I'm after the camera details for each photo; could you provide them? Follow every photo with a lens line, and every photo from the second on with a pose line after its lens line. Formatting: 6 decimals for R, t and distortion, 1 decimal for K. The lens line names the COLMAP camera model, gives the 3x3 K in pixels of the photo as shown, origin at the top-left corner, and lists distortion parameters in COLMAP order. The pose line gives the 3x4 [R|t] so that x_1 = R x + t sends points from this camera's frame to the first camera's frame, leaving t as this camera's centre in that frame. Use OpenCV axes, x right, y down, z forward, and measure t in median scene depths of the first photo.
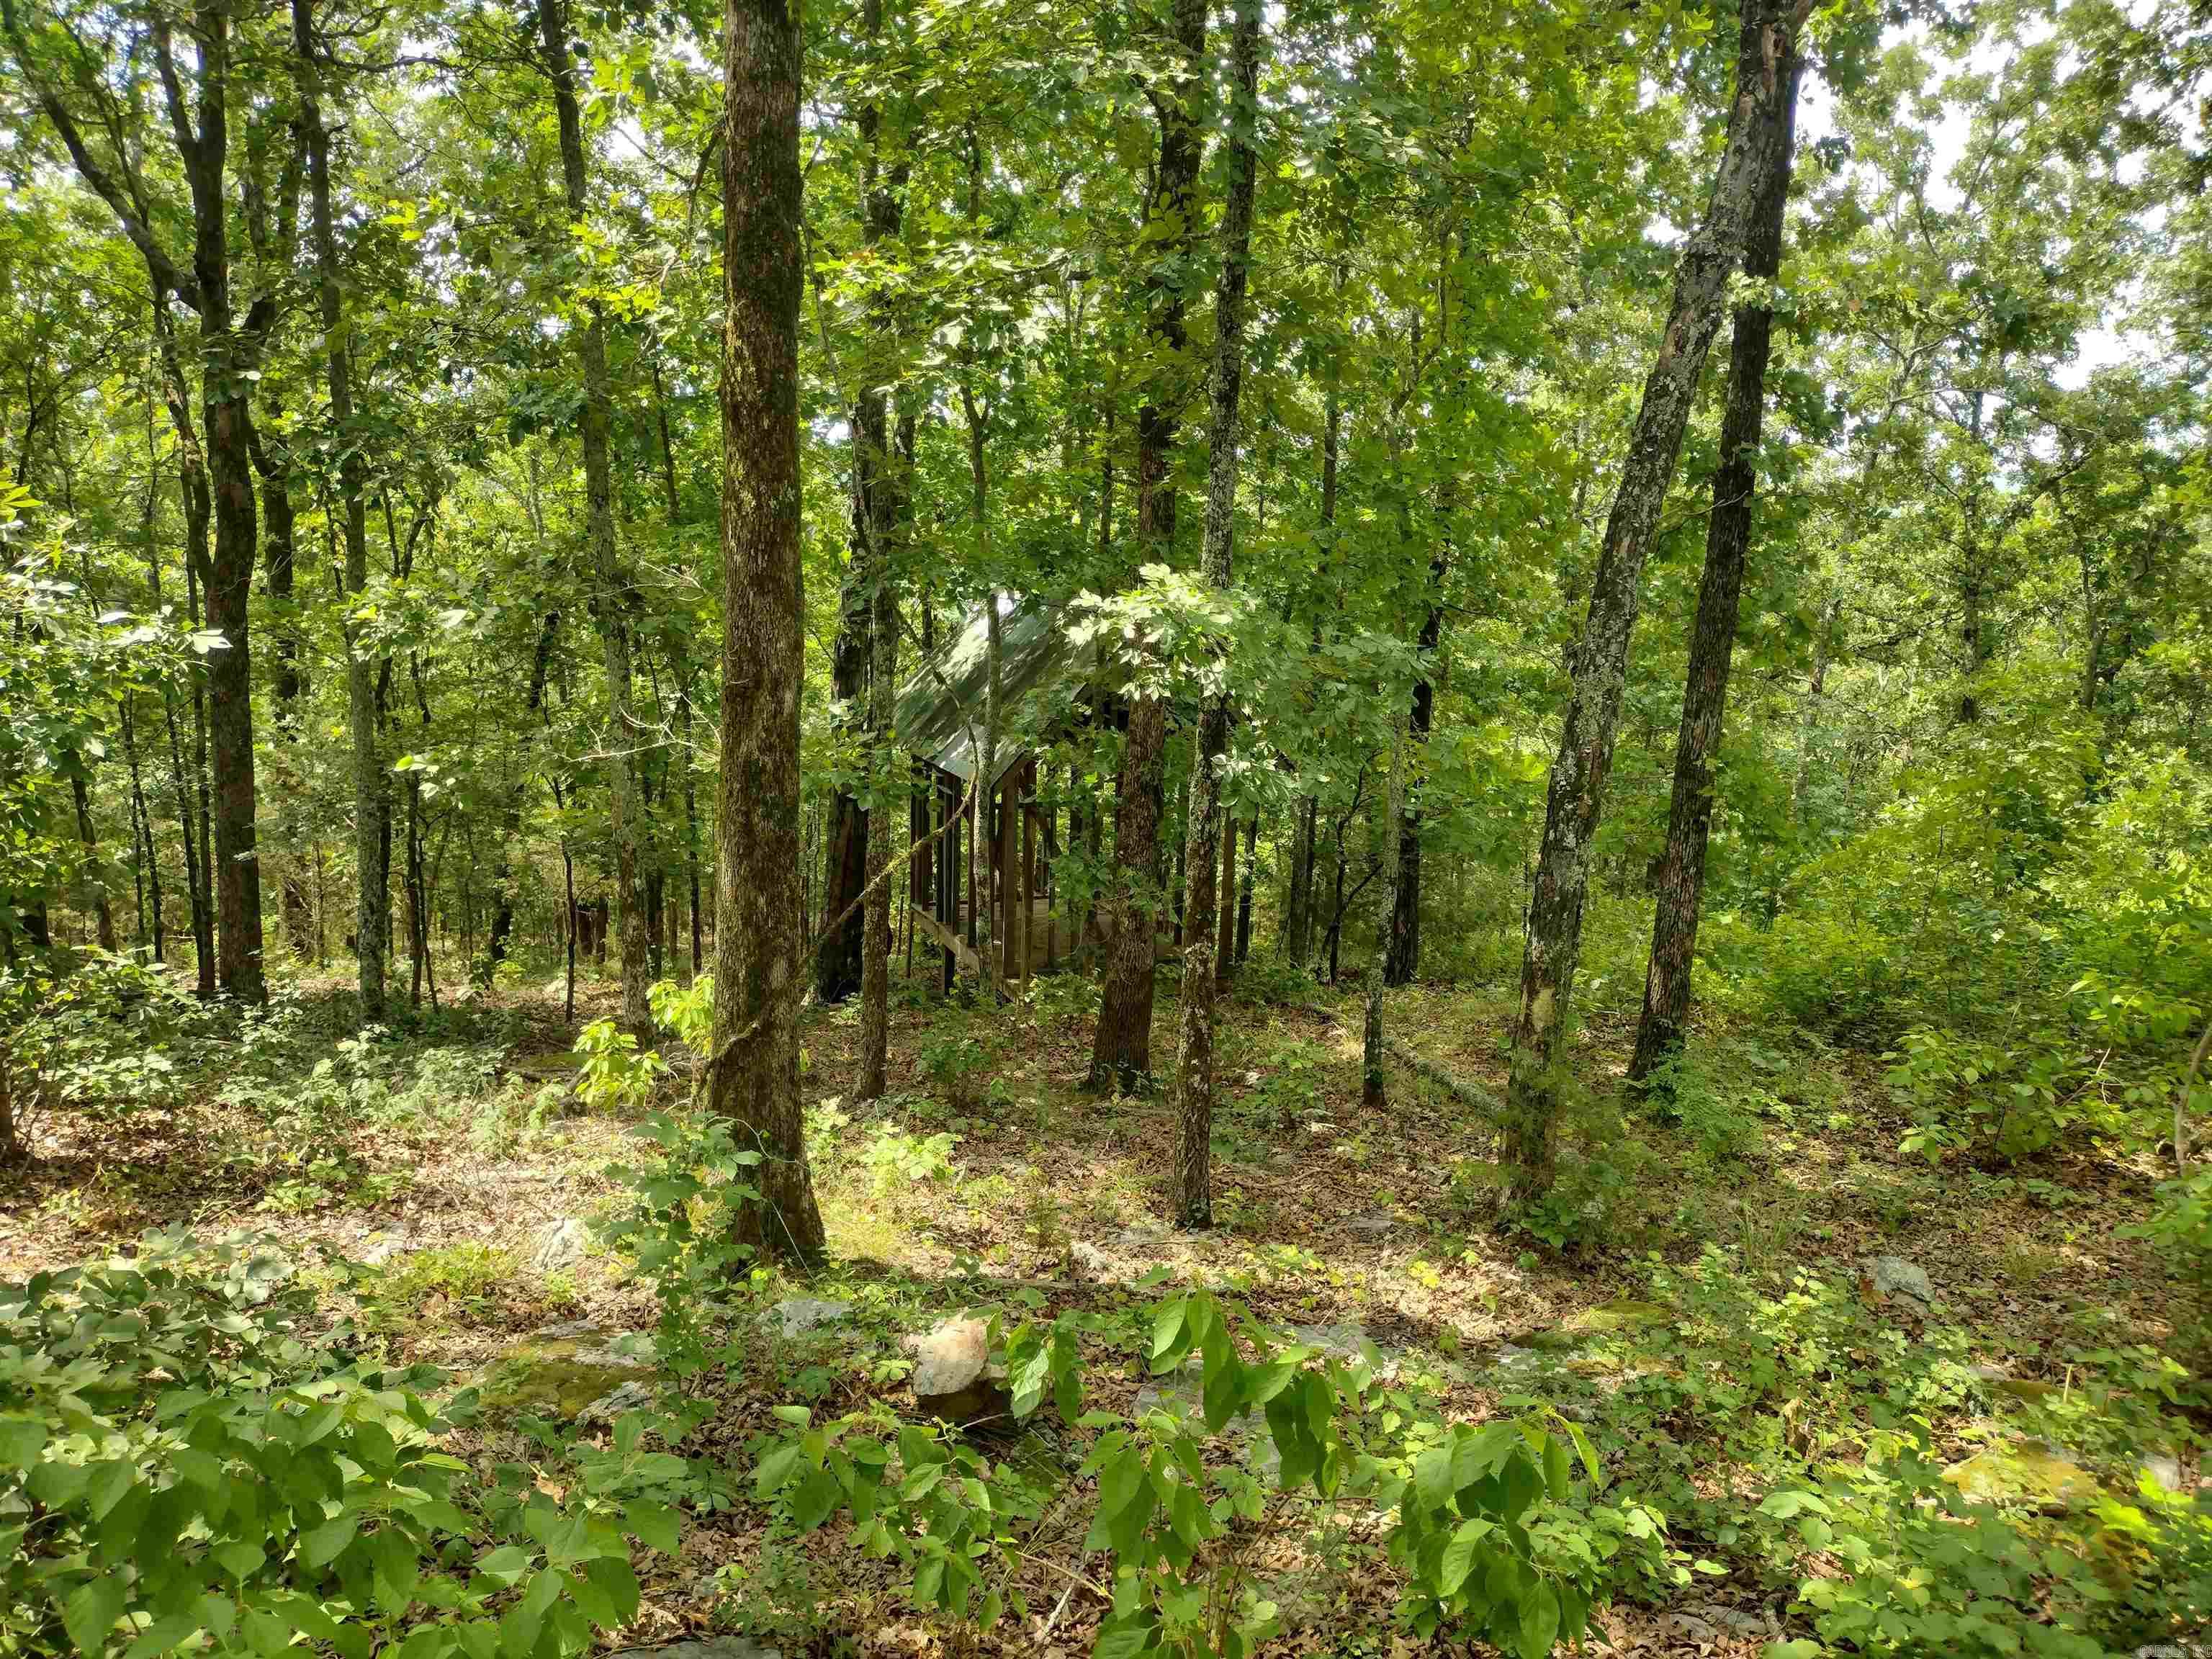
lens RADIAL K [[1700.3, 0, 1216.9], [0, 1700.3, 815.4], [0, 0, 1]] dist [-0.003254, -0.018737]
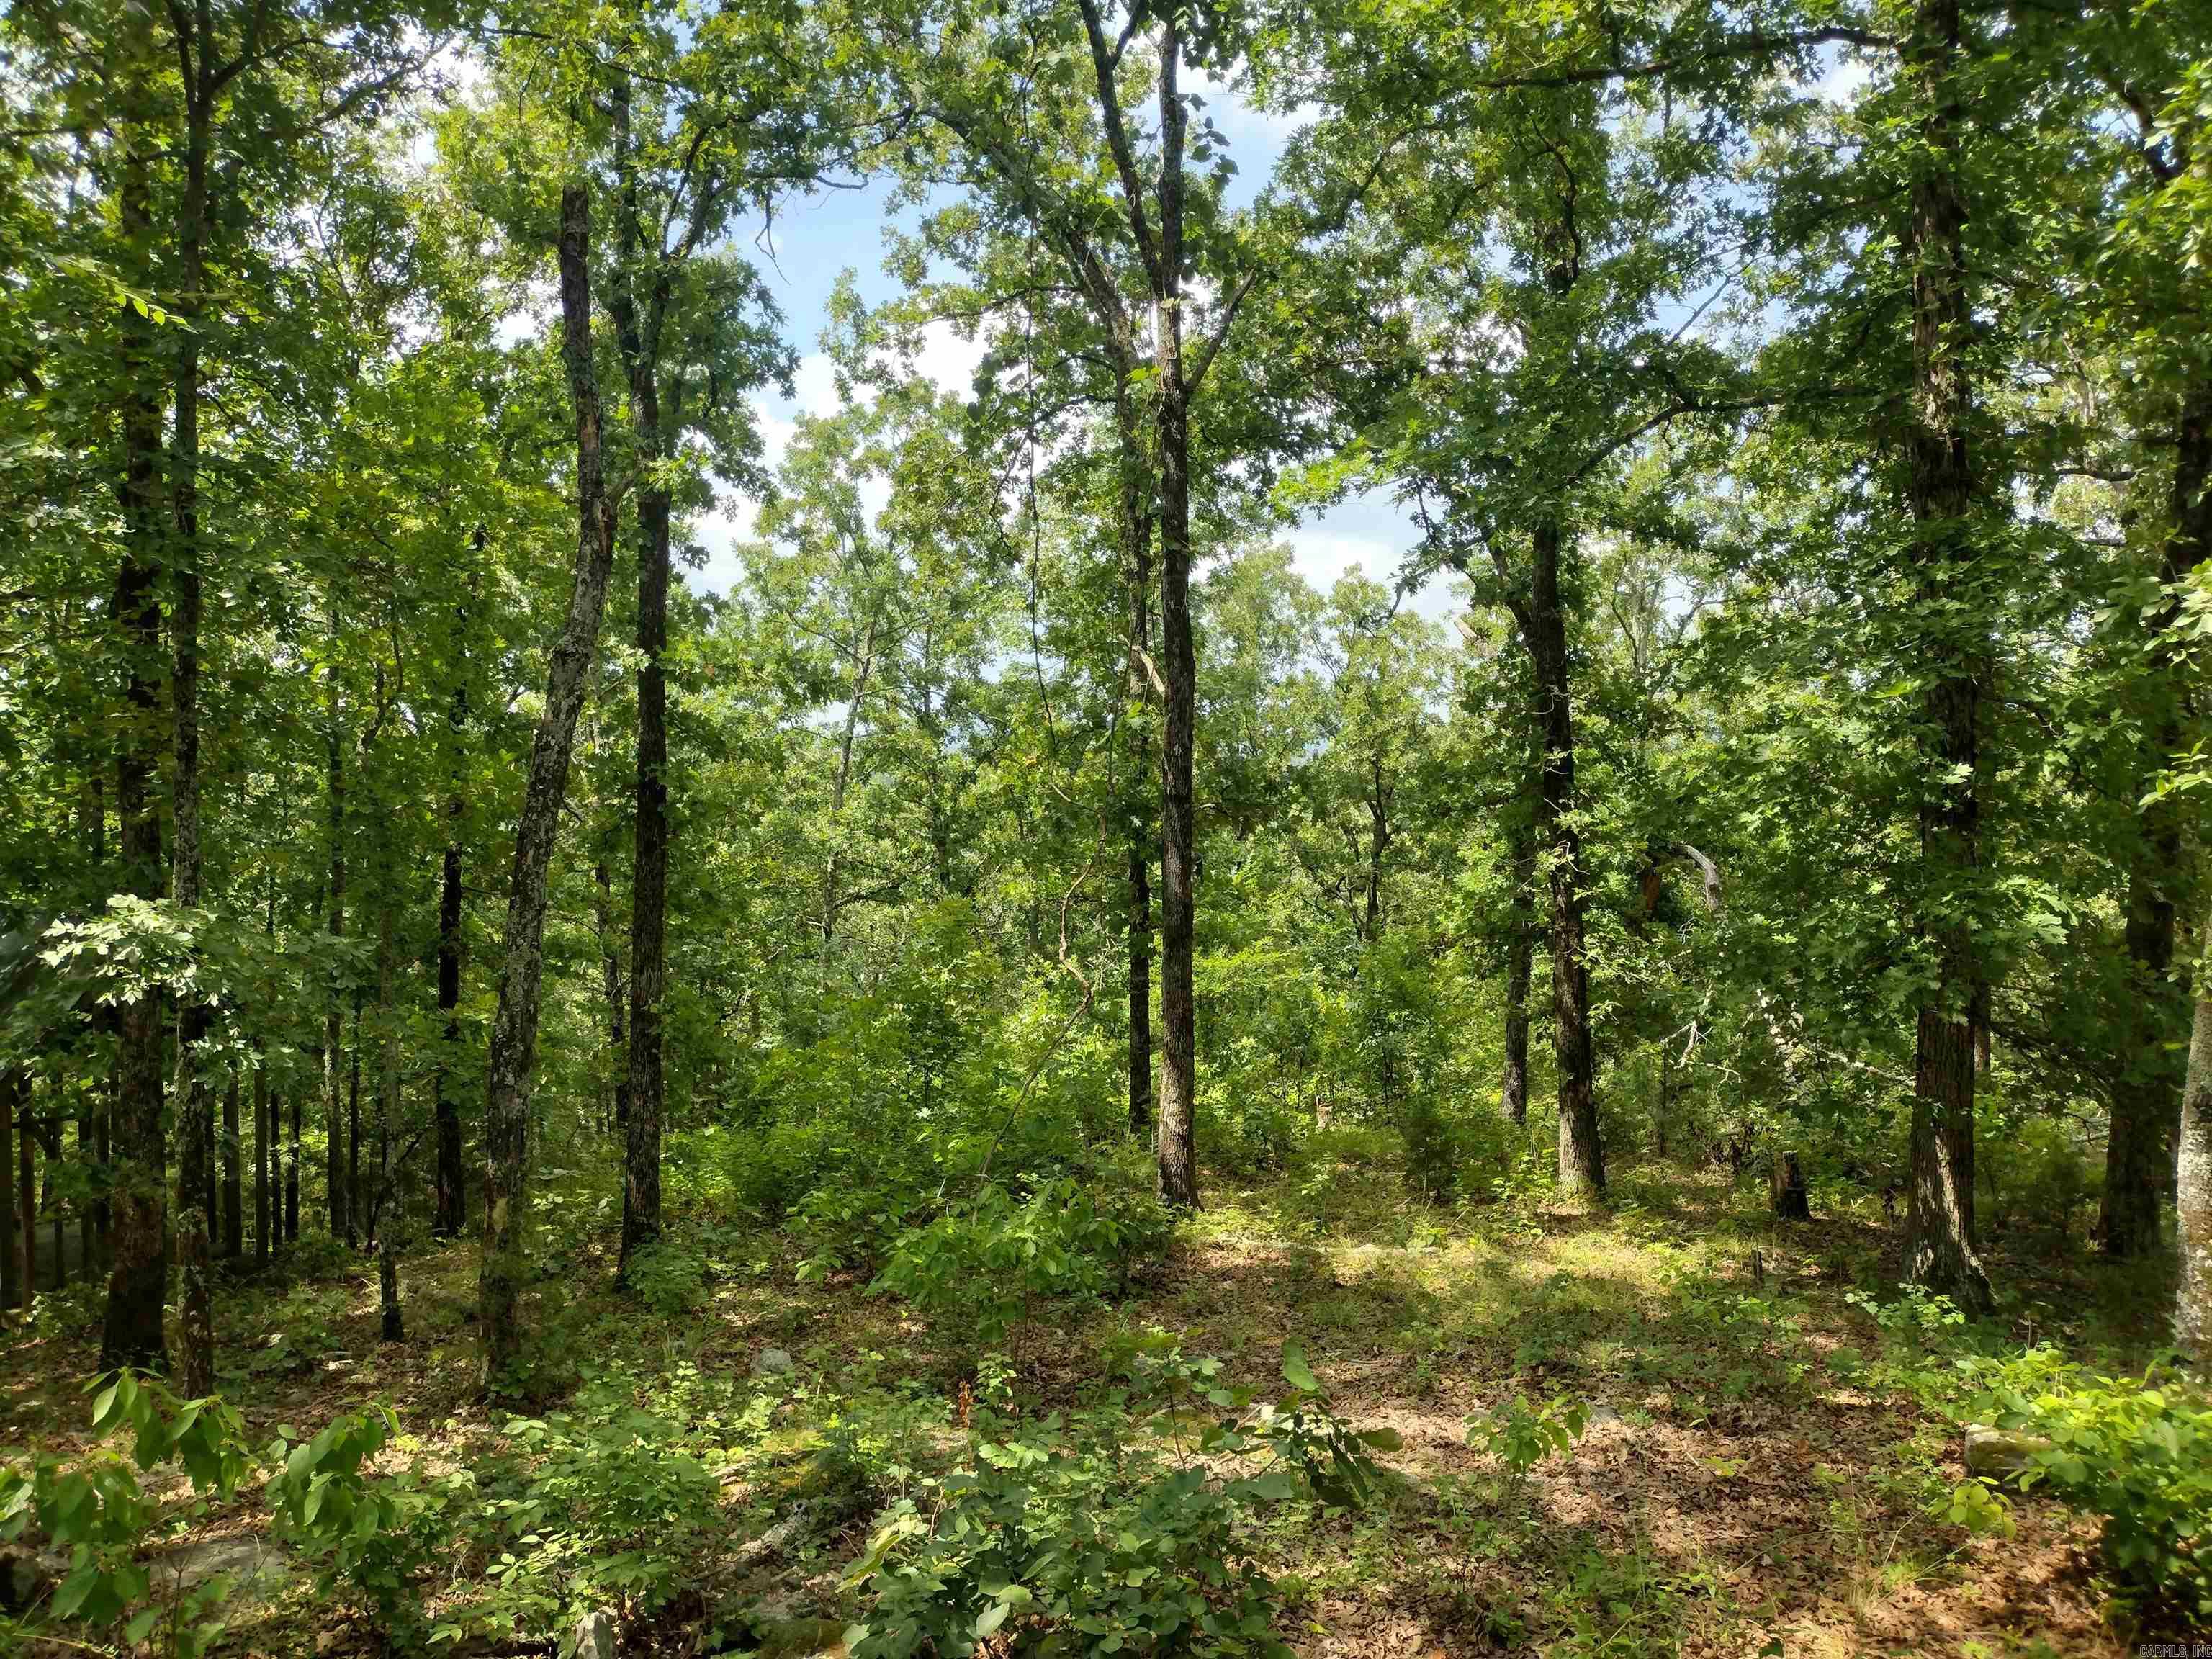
lens RADIAL K [[1700.3, 0, 1216.9], [0, 1700.3, 815.4], [0, 0, 1]] dist [-0.003254, -0.018737]
pose [[0.874085, -0.048952, 0.483300, 0.061596], [0.117067, 0.986814, -0.111773, 0.023775], [-0.471456, 0.154278, 0.868290, -0.417164]]
